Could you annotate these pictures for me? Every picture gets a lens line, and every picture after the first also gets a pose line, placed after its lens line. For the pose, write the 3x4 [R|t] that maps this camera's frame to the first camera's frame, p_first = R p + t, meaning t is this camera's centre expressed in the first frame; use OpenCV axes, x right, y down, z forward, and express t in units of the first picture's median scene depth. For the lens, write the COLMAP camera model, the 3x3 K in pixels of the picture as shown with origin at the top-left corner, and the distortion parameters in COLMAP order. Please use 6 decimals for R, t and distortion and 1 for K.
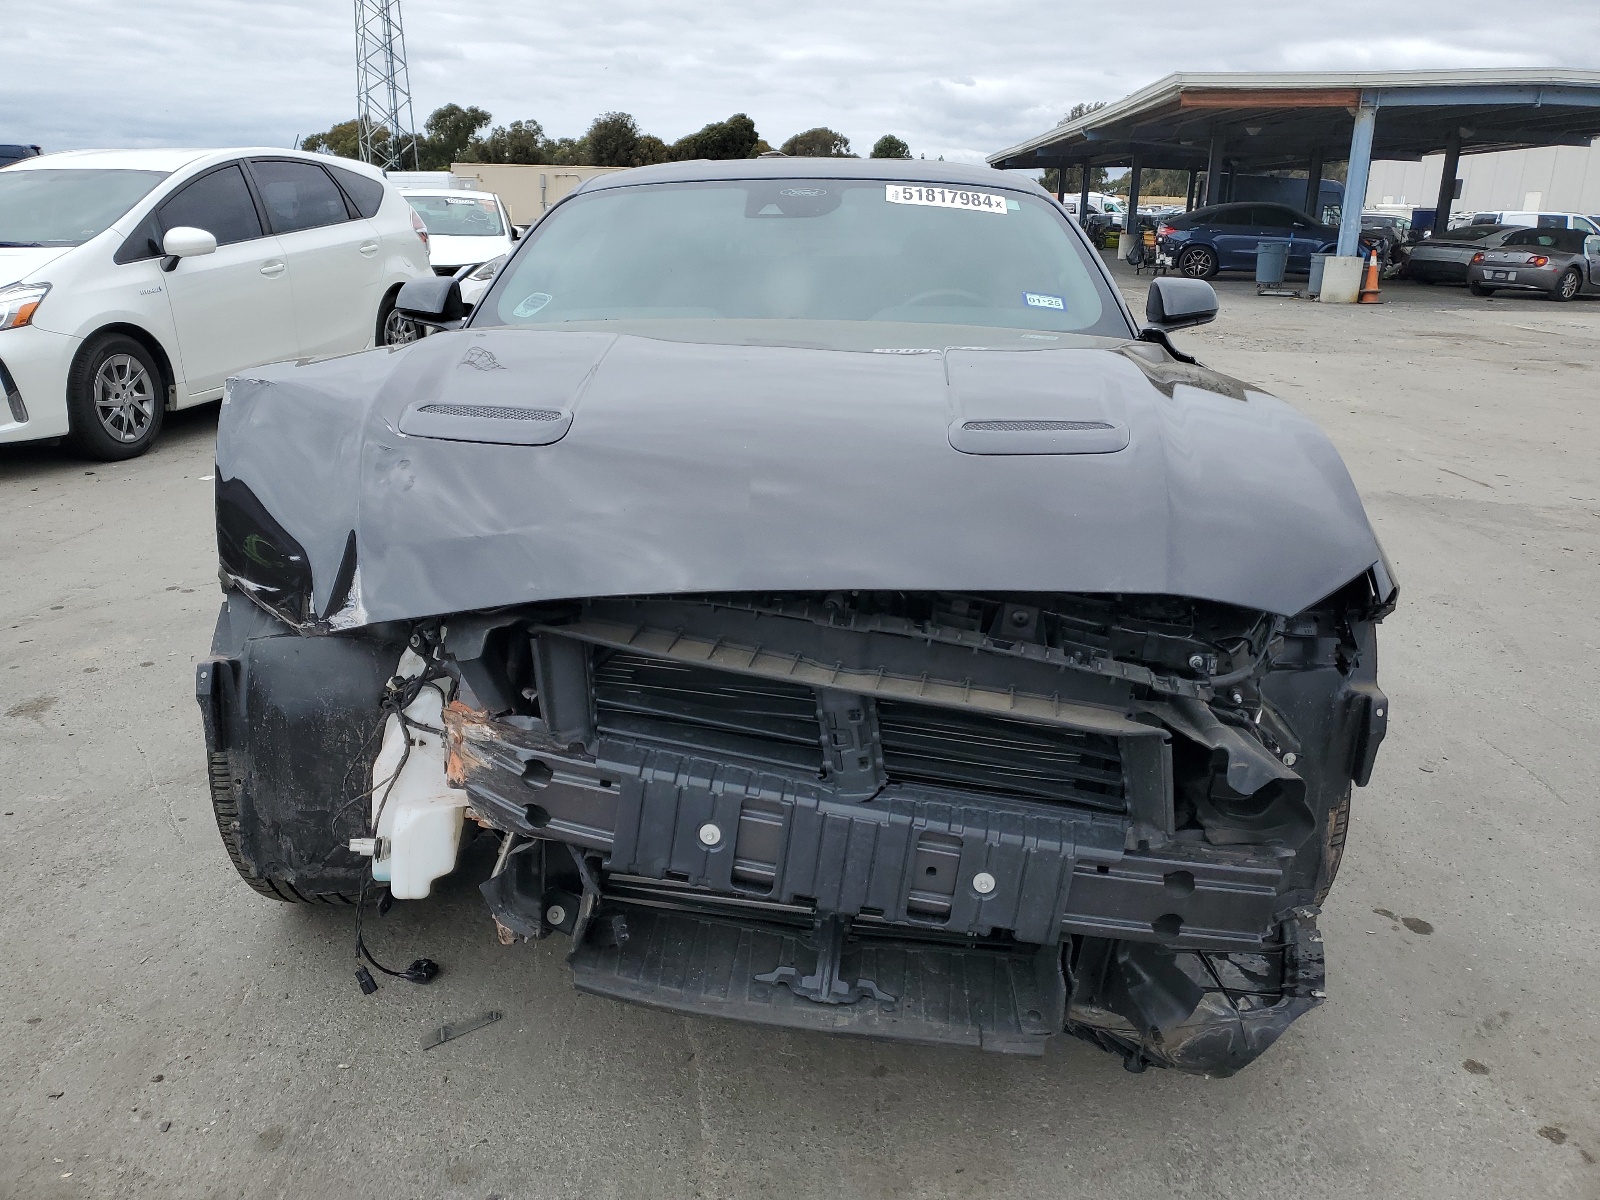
lens RADIAL K [[1202.8, 0, 800.0], [0, 1202.8, 600.0], [0, 0, 1]] dist [0.003697, 0.005668]
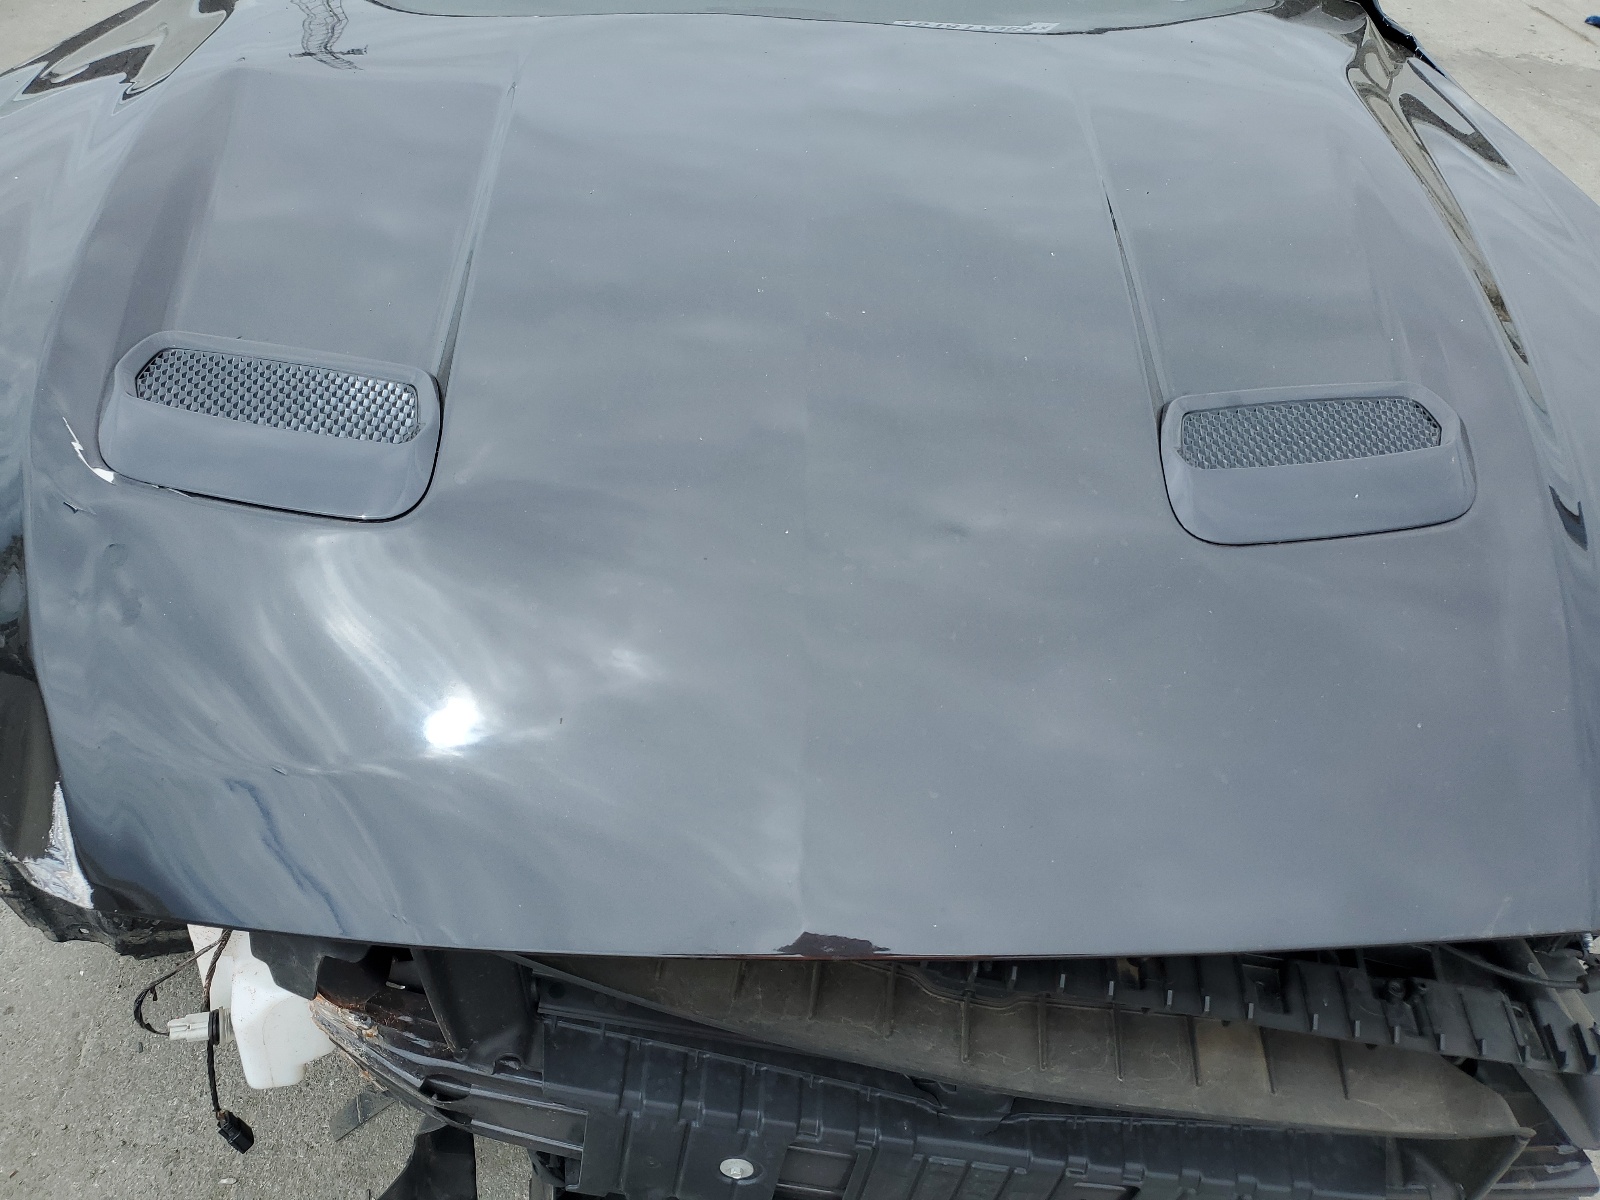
lens RADIAL K [[1202.8, 0, 800.0], [0, 1202.8, 600.0], [0, 0, 1]] dist [0.003697, 0.005668]
pose [[0.998059, -0.007878, 0.061767, -0.061172], [-0.018505, 0.909618, 0.415033, -0.259250], [-0.059454, -0.415371, 0.907707, 0.427128]]
